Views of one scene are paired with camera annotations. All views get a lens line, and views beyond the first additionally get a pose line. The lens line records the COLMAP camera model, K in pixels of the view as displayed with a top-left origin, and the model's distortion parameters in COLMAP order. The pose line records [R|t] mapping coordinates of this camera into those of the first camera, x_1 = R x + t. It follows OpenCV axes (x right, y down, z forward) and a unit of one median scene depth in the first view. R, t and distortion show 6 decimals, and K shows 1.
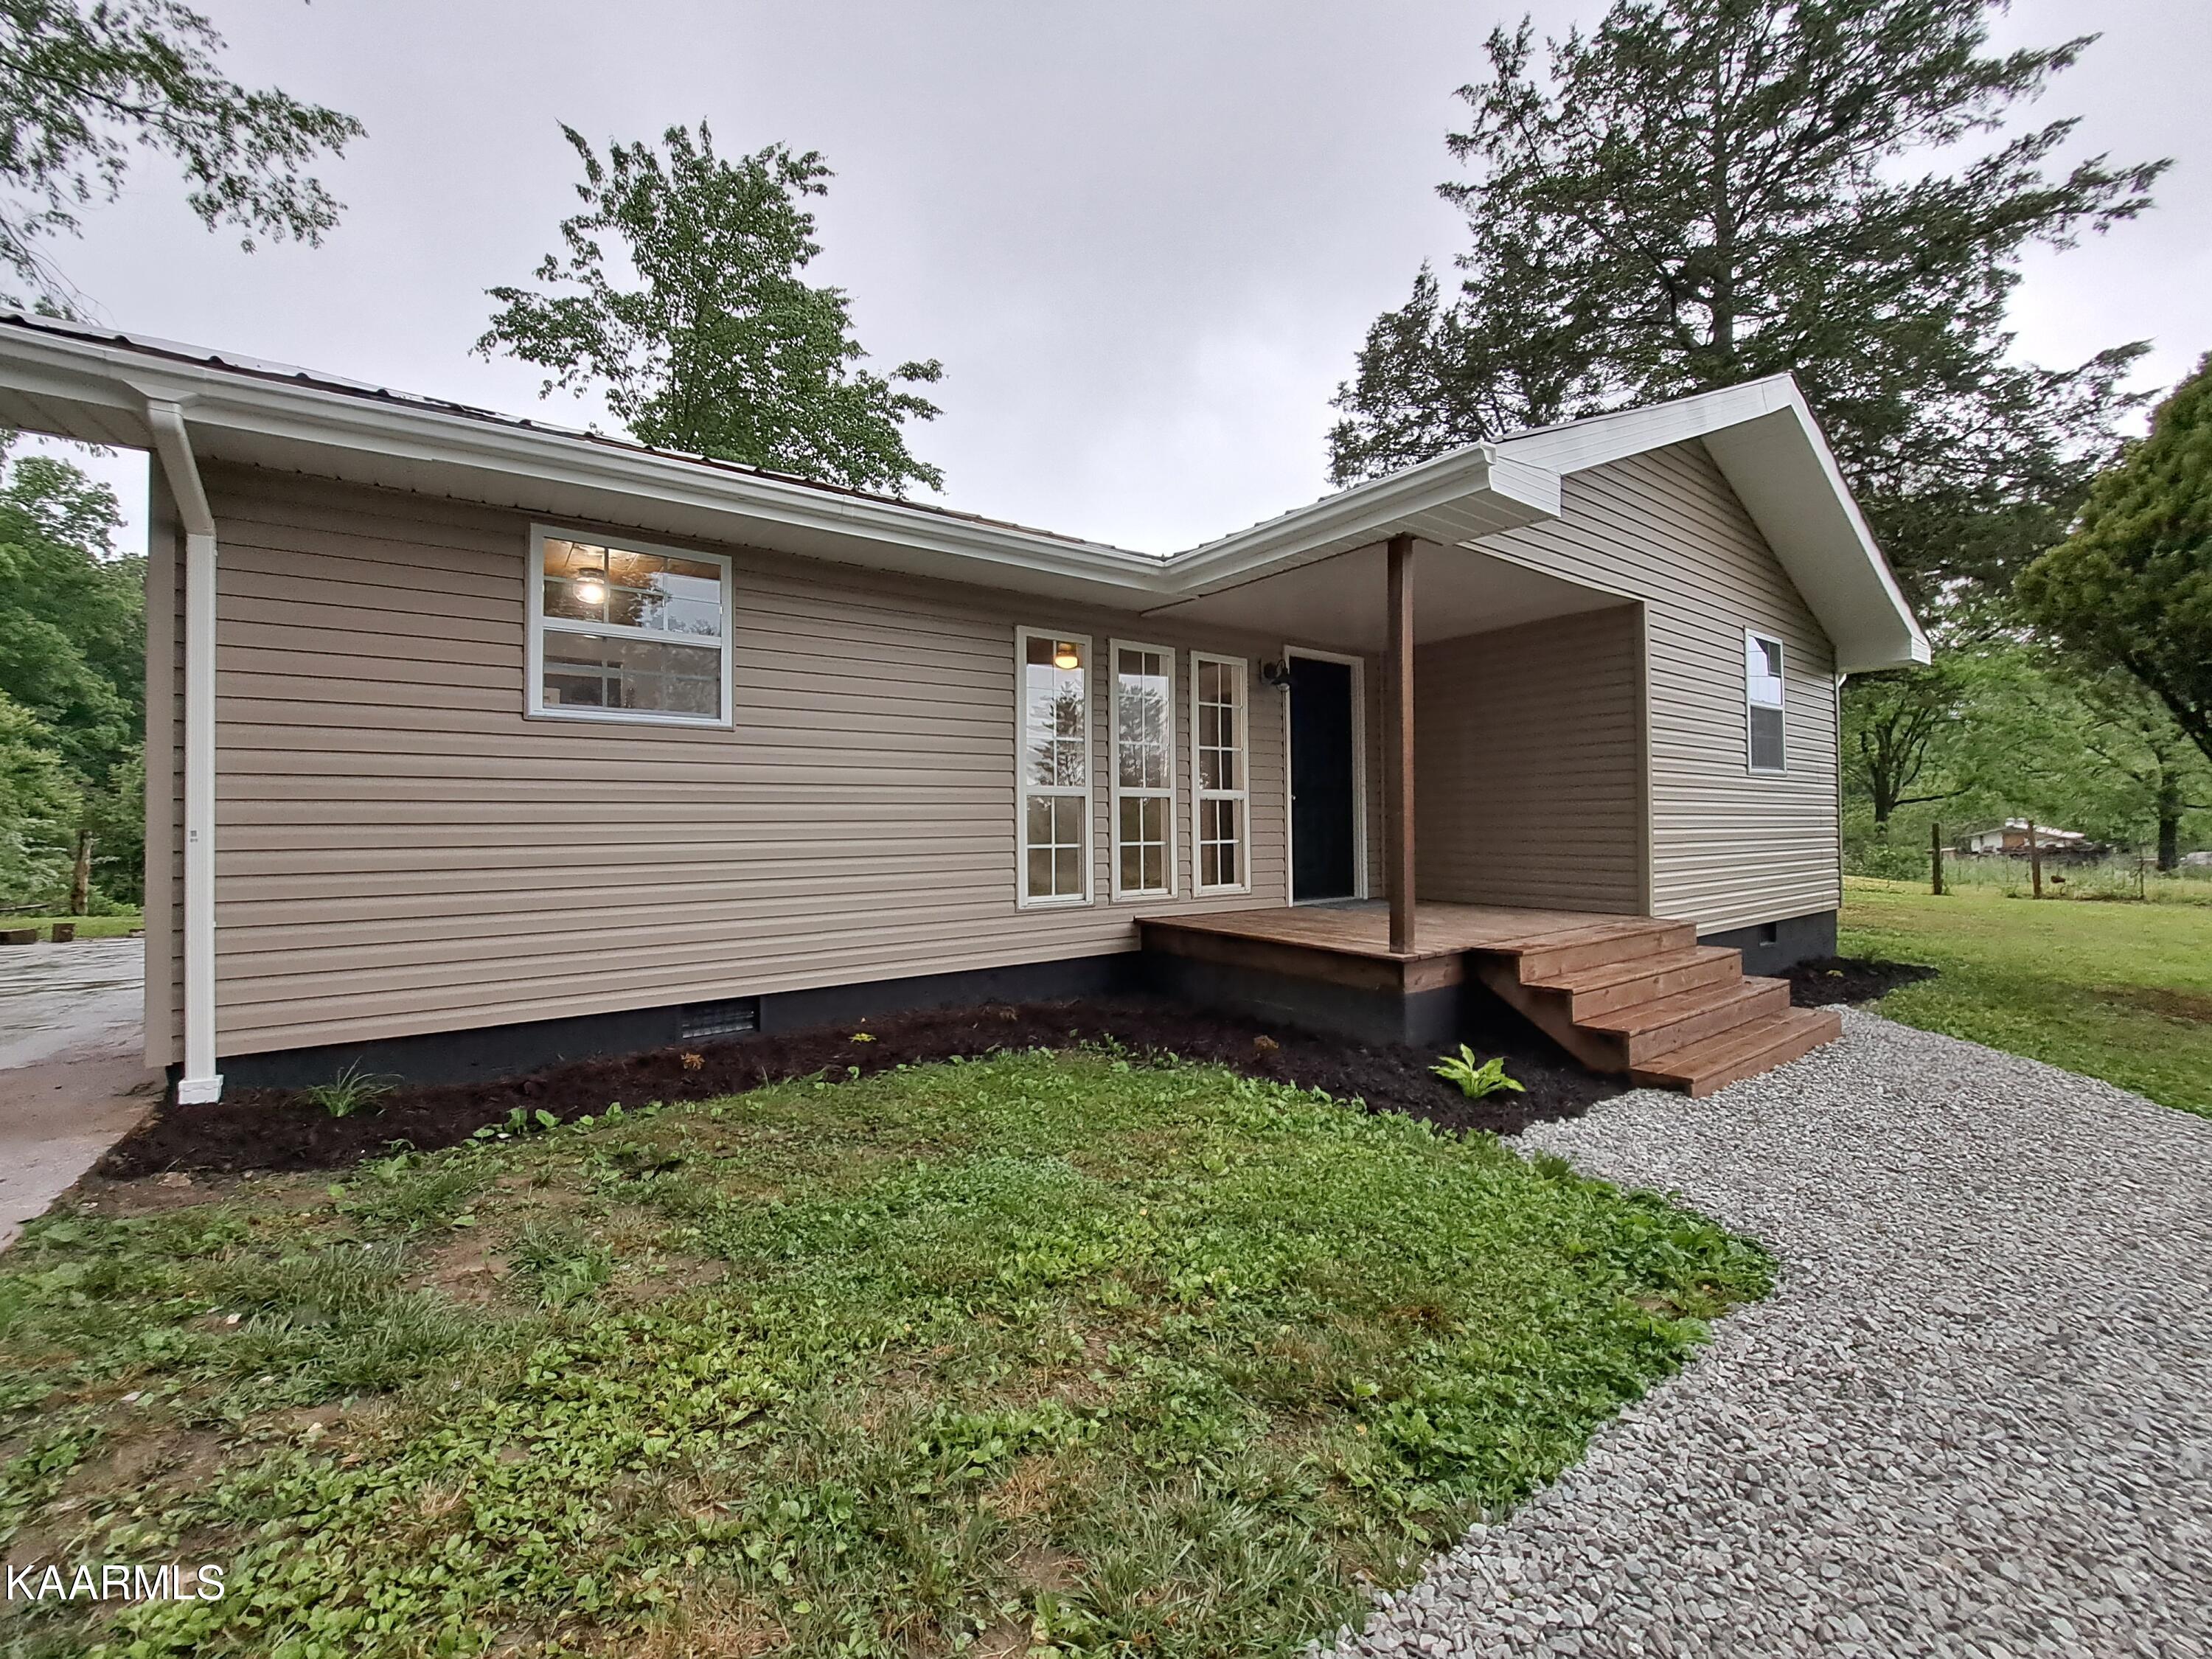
lens RADIAL K [[881.3, 0, 1106.0], [0, 881.3, 829.5], [0, 0, 1]] dist [-0.015914, 0.000611]
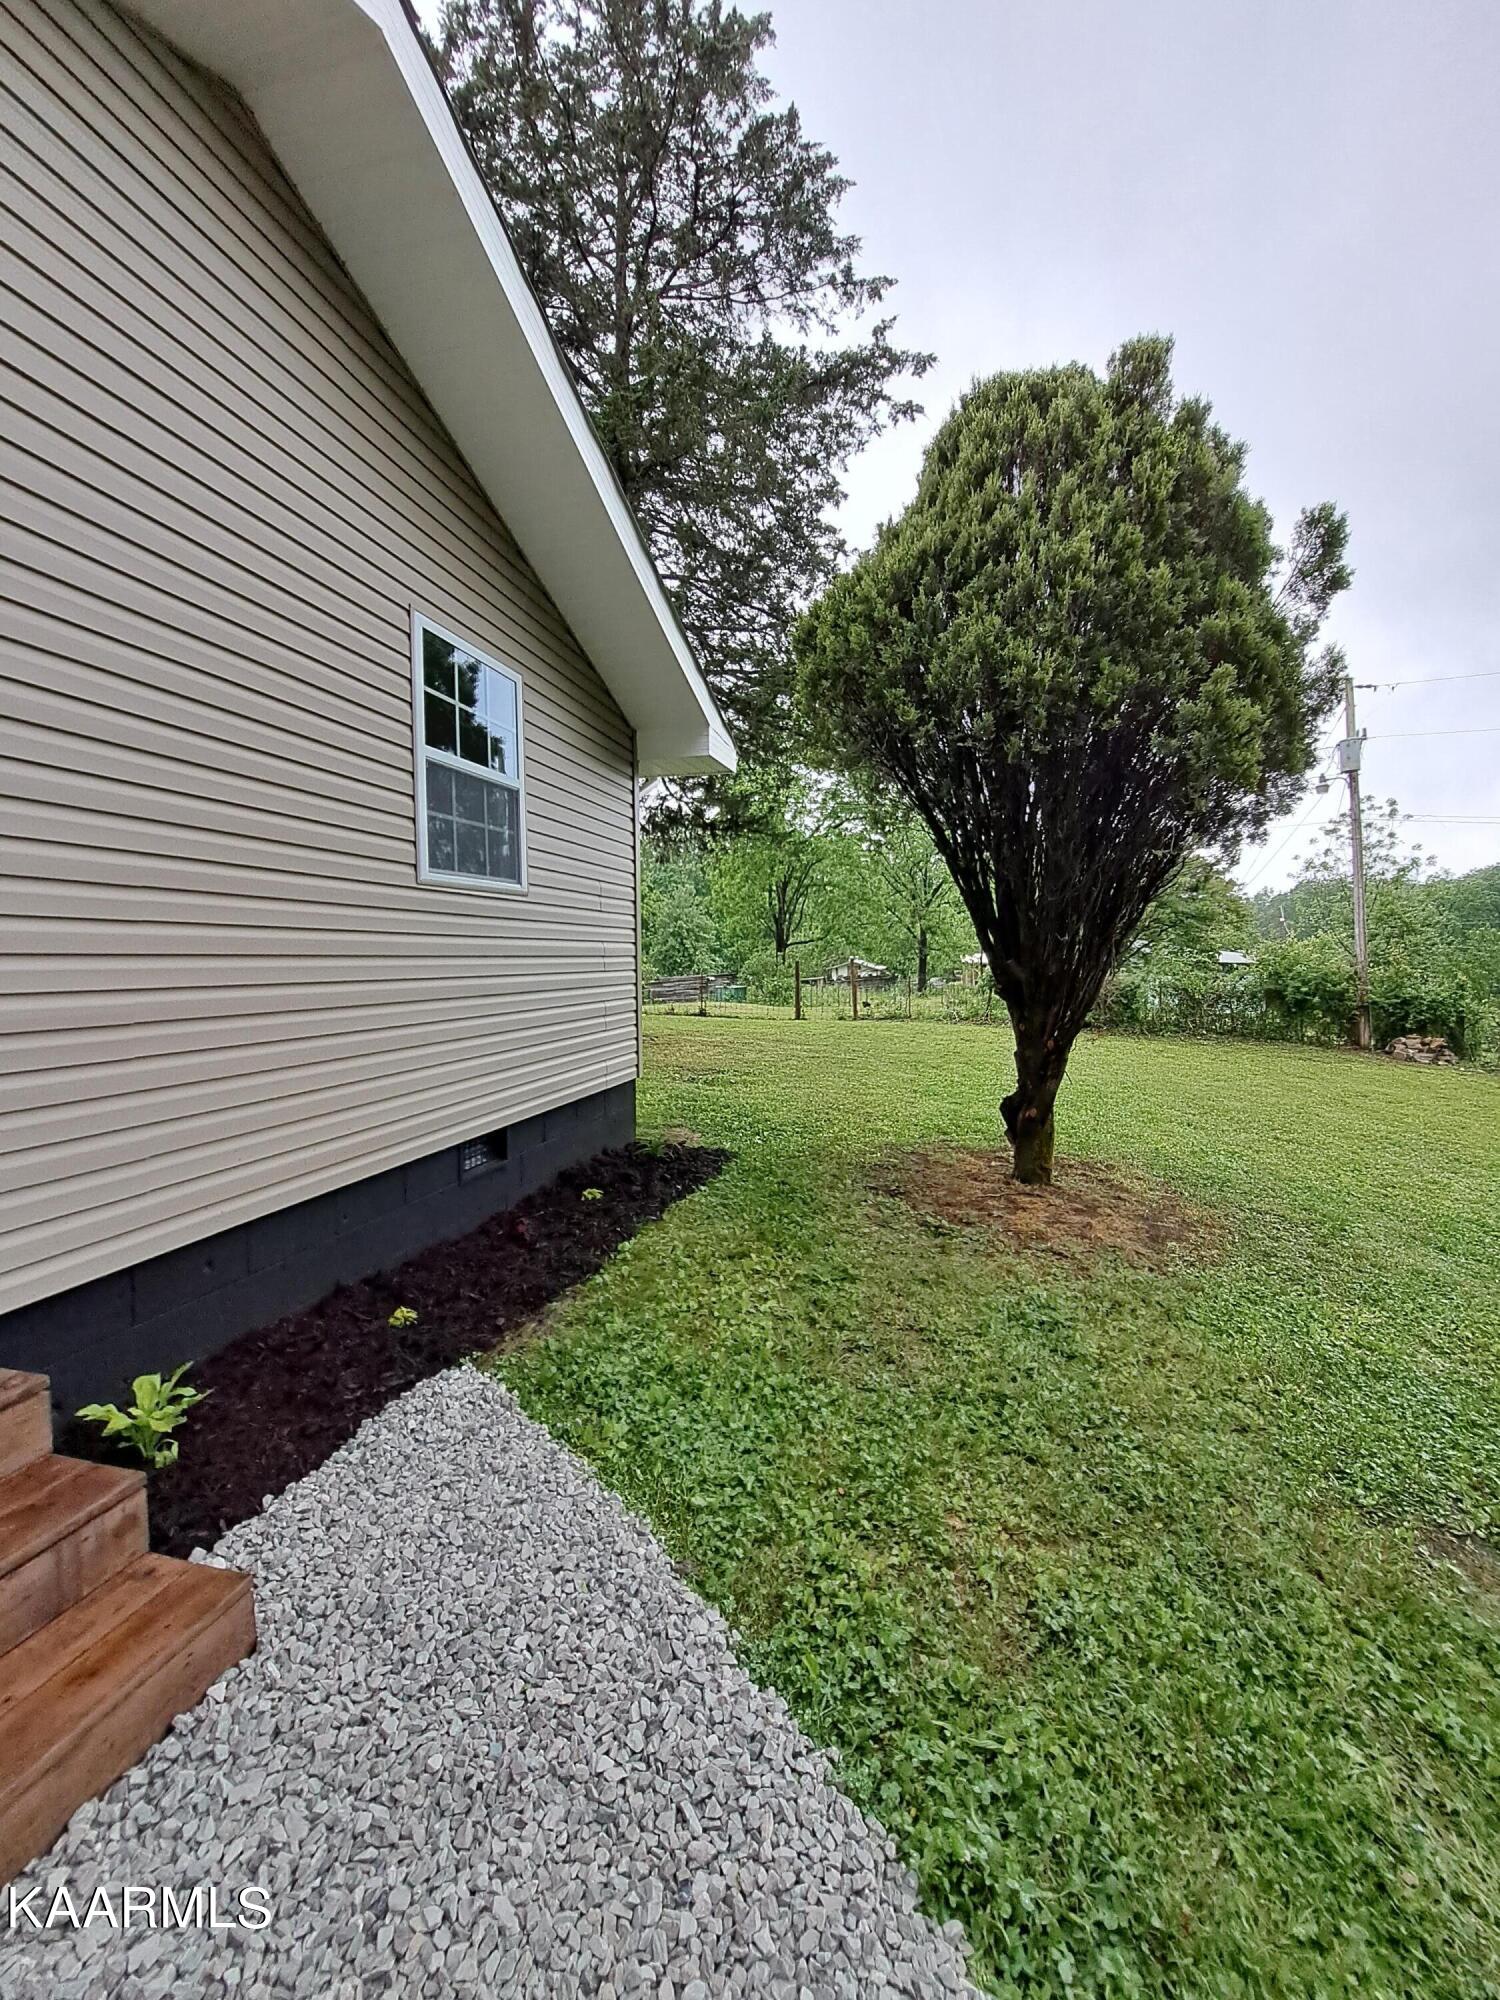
lens RADIAL K [[796.8, 0, 750.0], [0, 796.8, 1000.0], [0, 0, 1]] dist [-0.015914, 0.000611]
pose [[0.779929, -0.027855, 0.625248, 0.191743], [-0.001692, 0.998912, 0.046613, -0.004013], [-0.625866, -0.037412, 0.779033, 0.157528]]
